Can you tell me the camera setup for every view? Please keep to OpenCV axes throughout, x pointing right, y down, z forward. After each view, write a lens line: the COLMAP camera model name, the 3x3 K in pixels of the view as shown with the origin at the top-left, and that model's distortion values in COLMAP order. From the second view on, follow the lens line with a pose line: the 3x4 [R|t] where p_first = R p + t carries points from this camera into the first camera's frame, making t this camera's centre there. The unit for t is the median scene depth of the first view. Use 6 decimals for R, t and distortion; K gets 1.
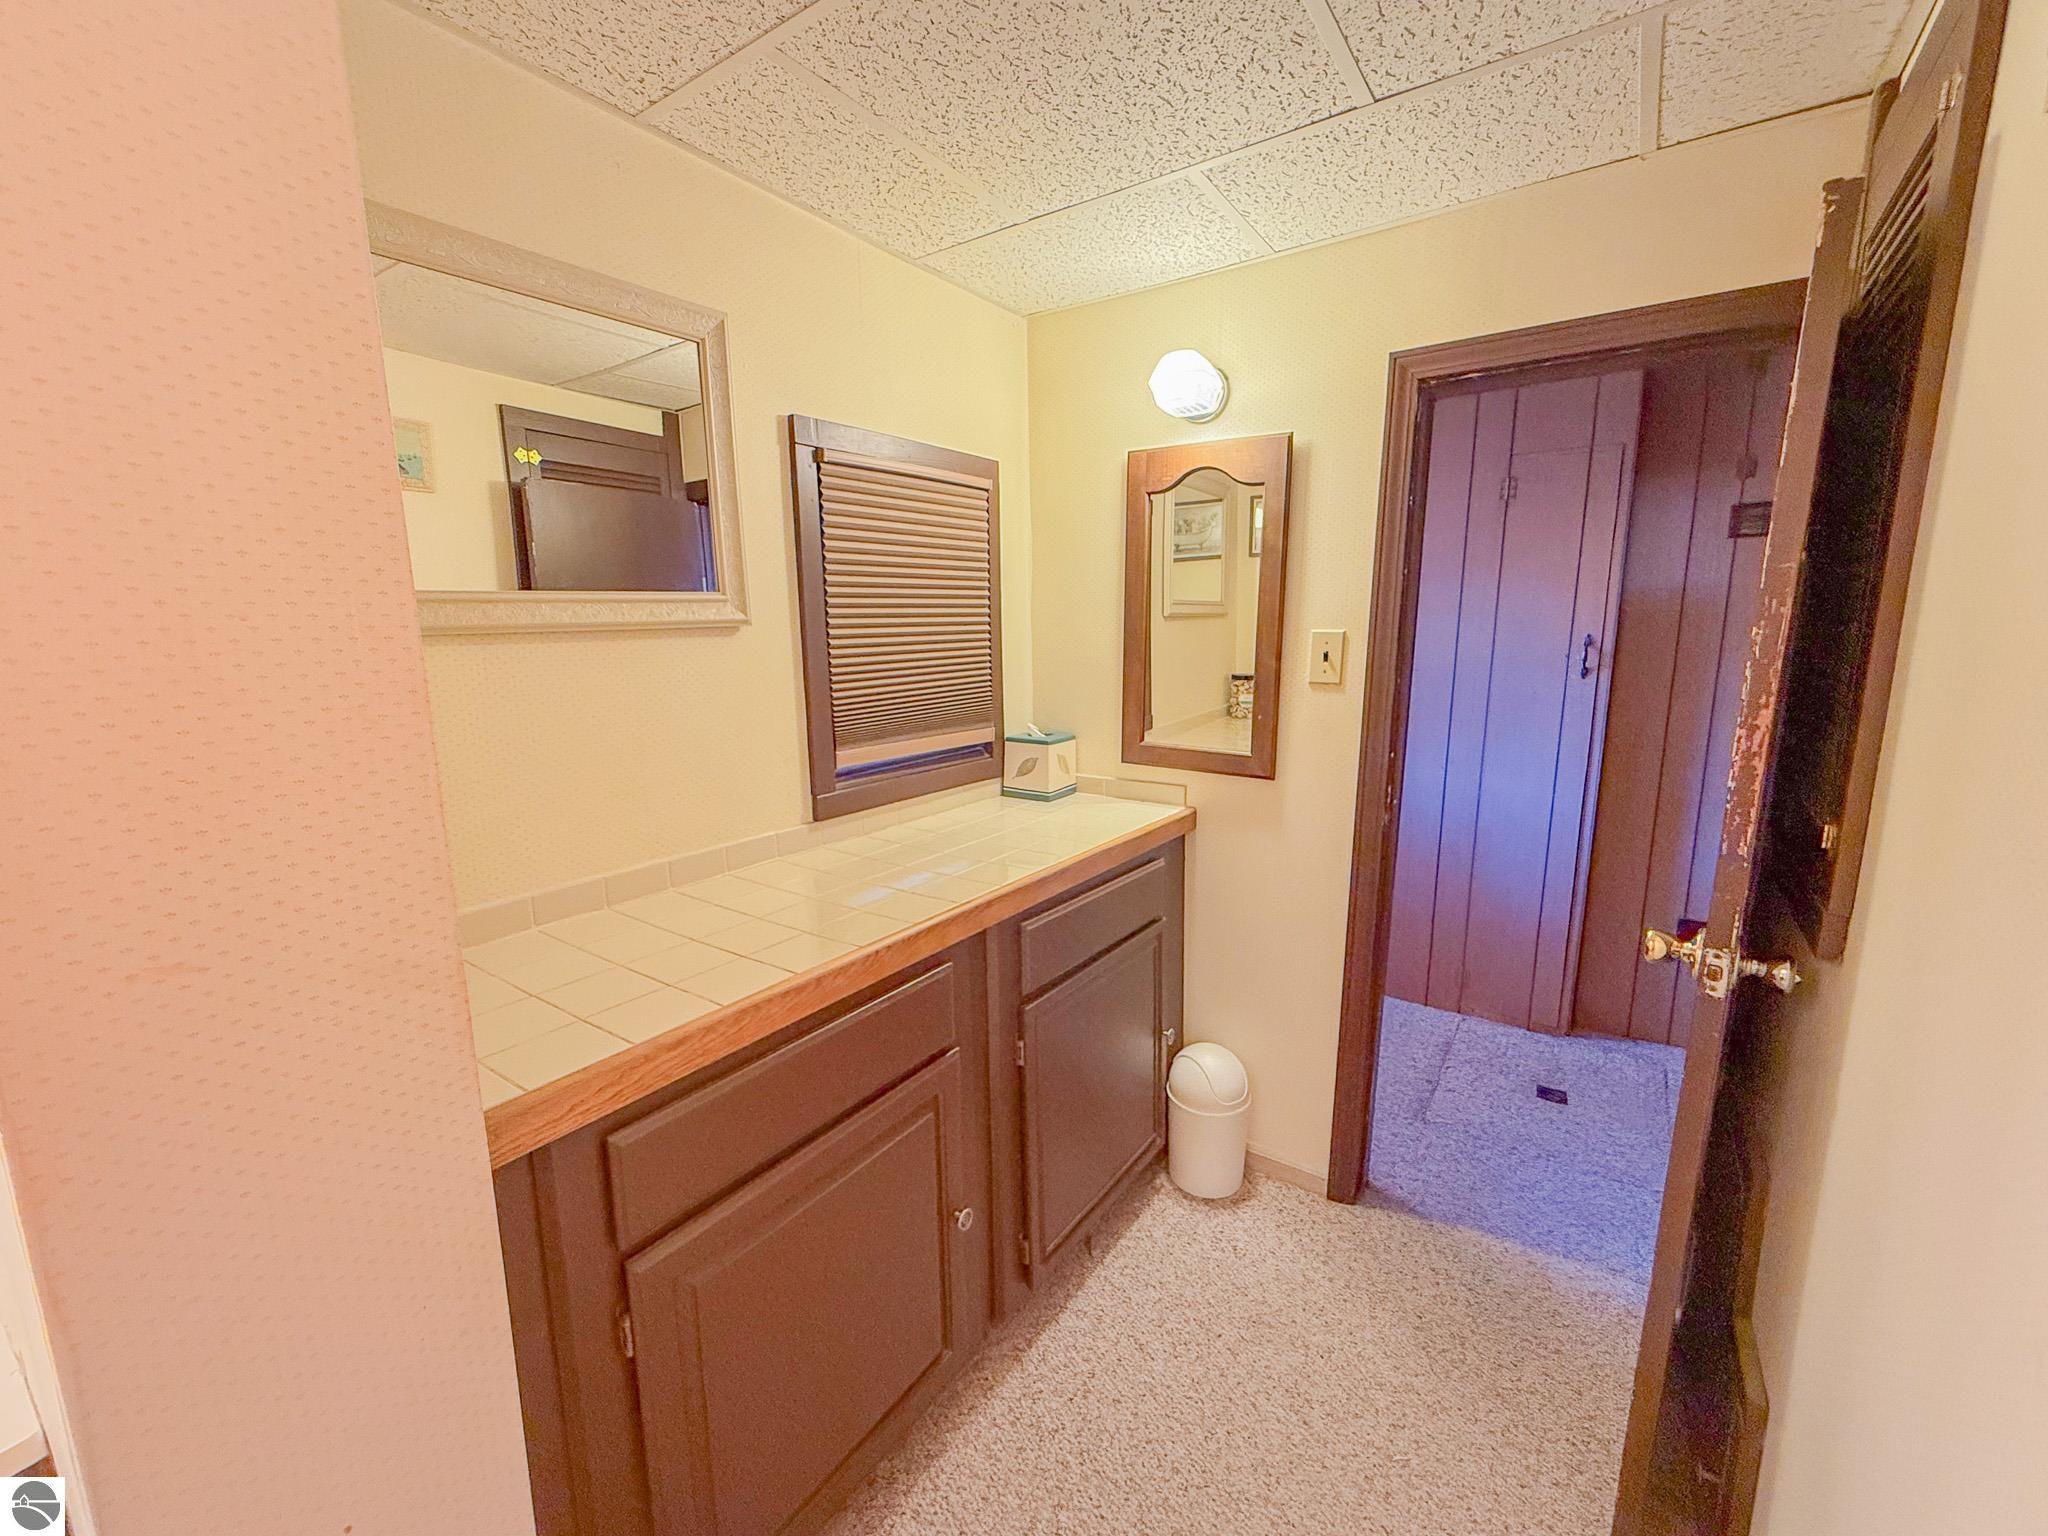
lens RADIAL K [[835.3, 0, 1015.6], [0, 835.3, 765.4], [0, 0, 1]] dist [0.000442, 0.000634]
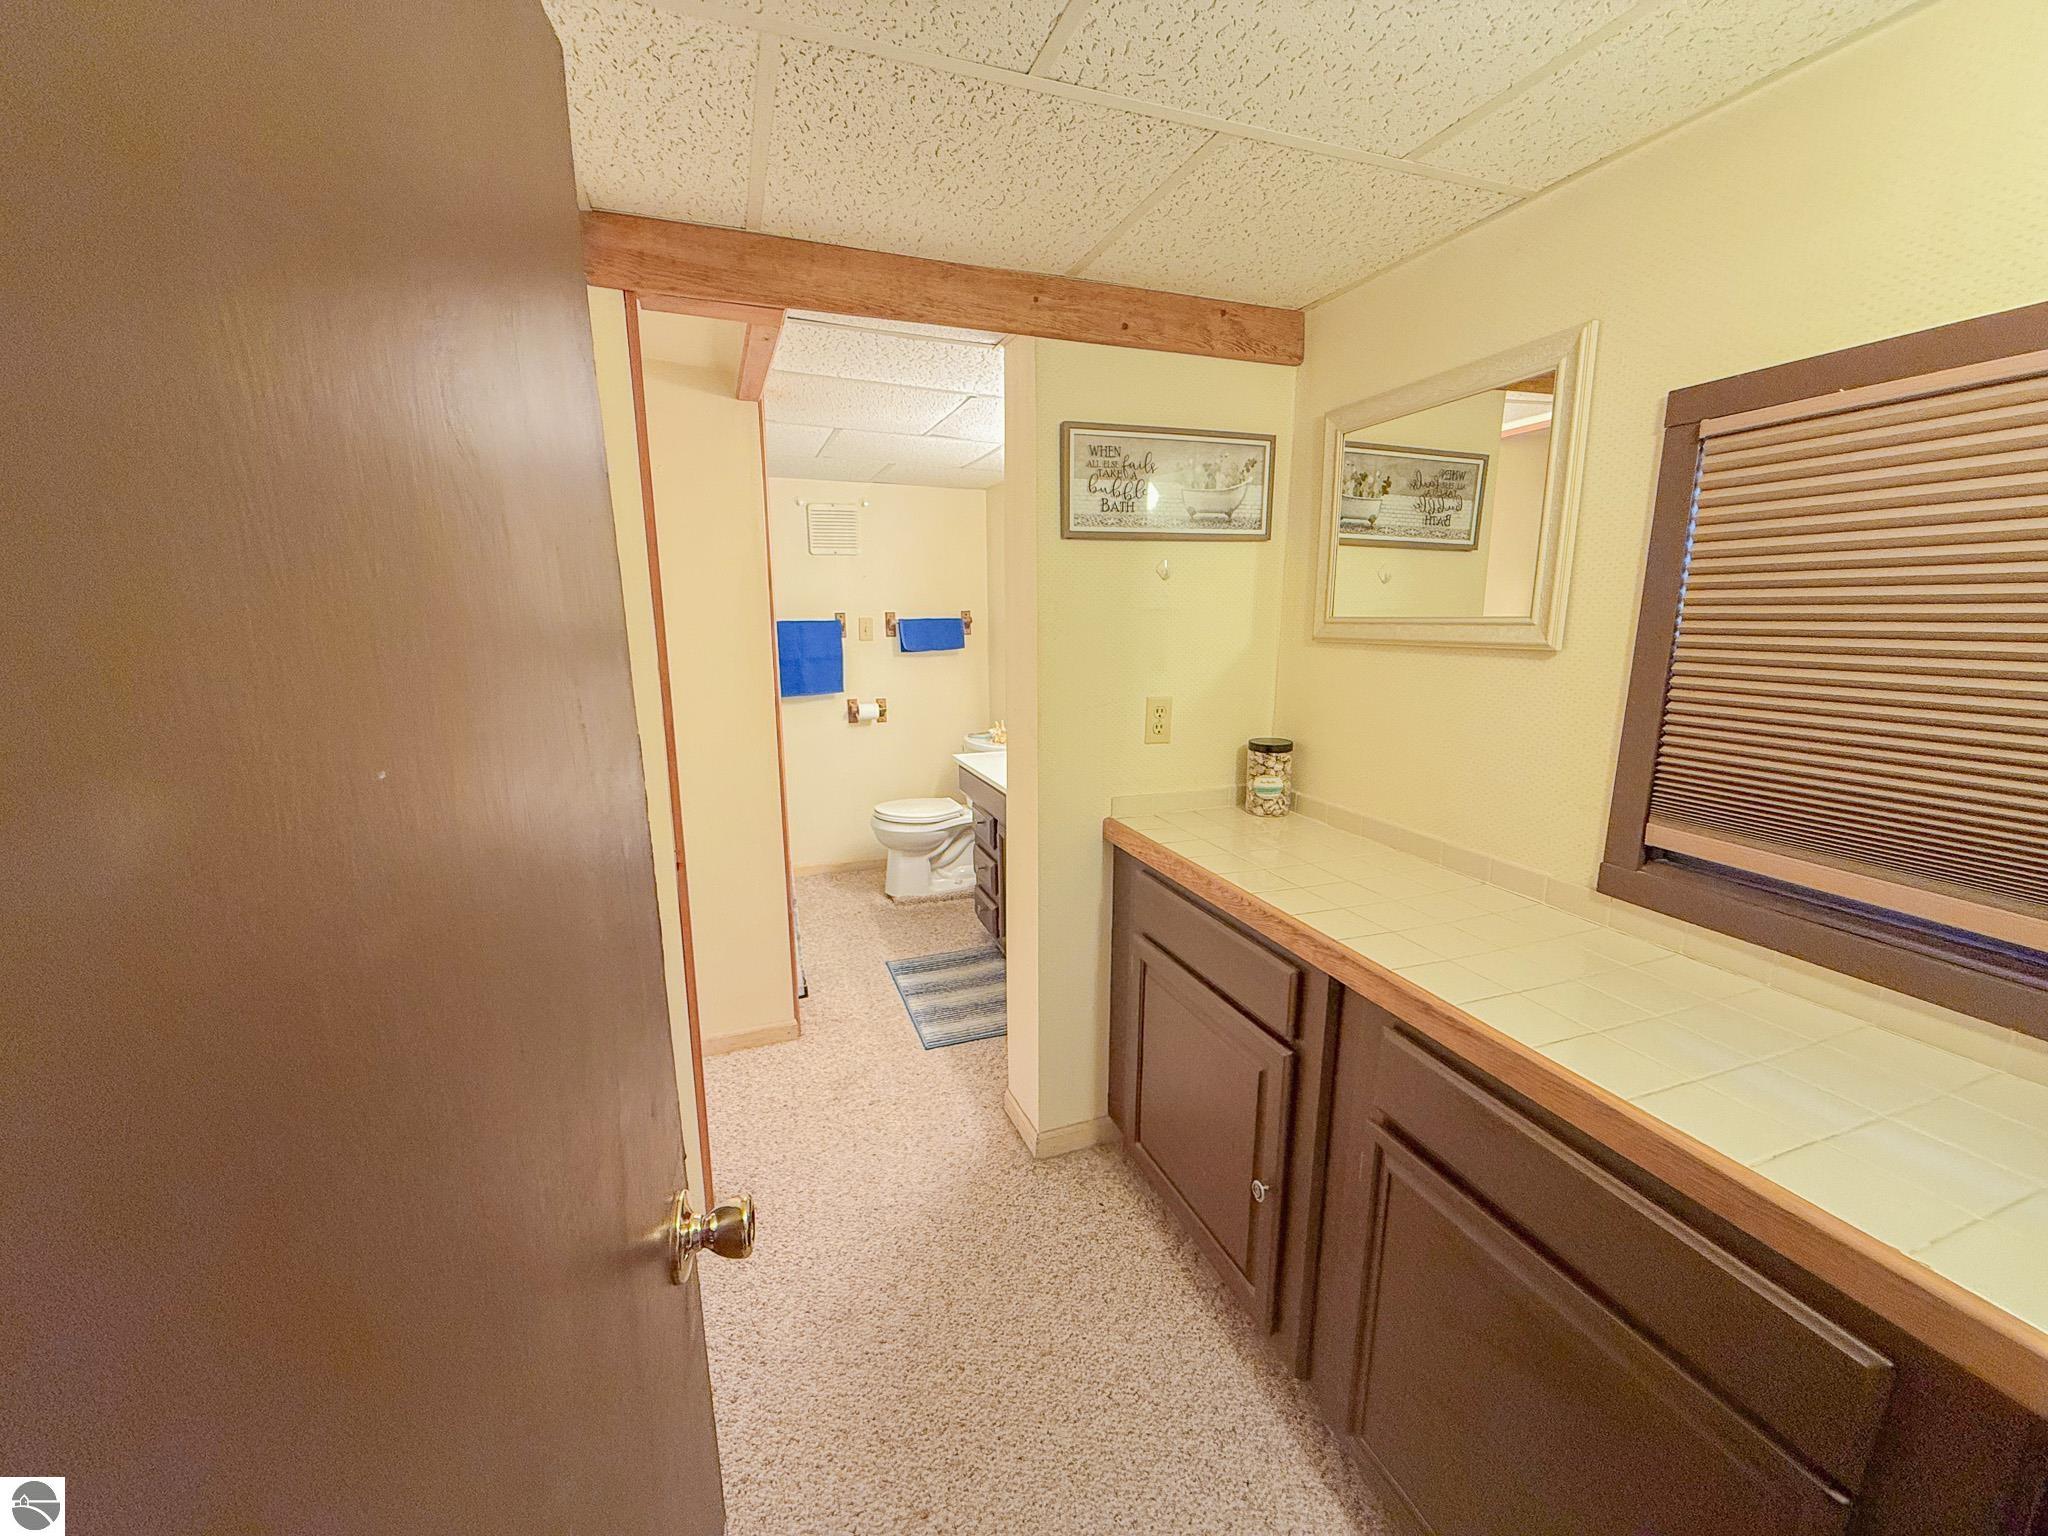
lens RADIAL K [[835.3, 0, 1015.6], [0, 835.3, 765.4], [0, 0, 1]] dist [0.000442, 0.000634]
pose [[-0.579814, 0.161957, -0.798490, 0.829228], [-0.130557, 0.948911, 0.287269, -0.239540], [0.804221, 0.270811, -0.529047, 1.059233]]
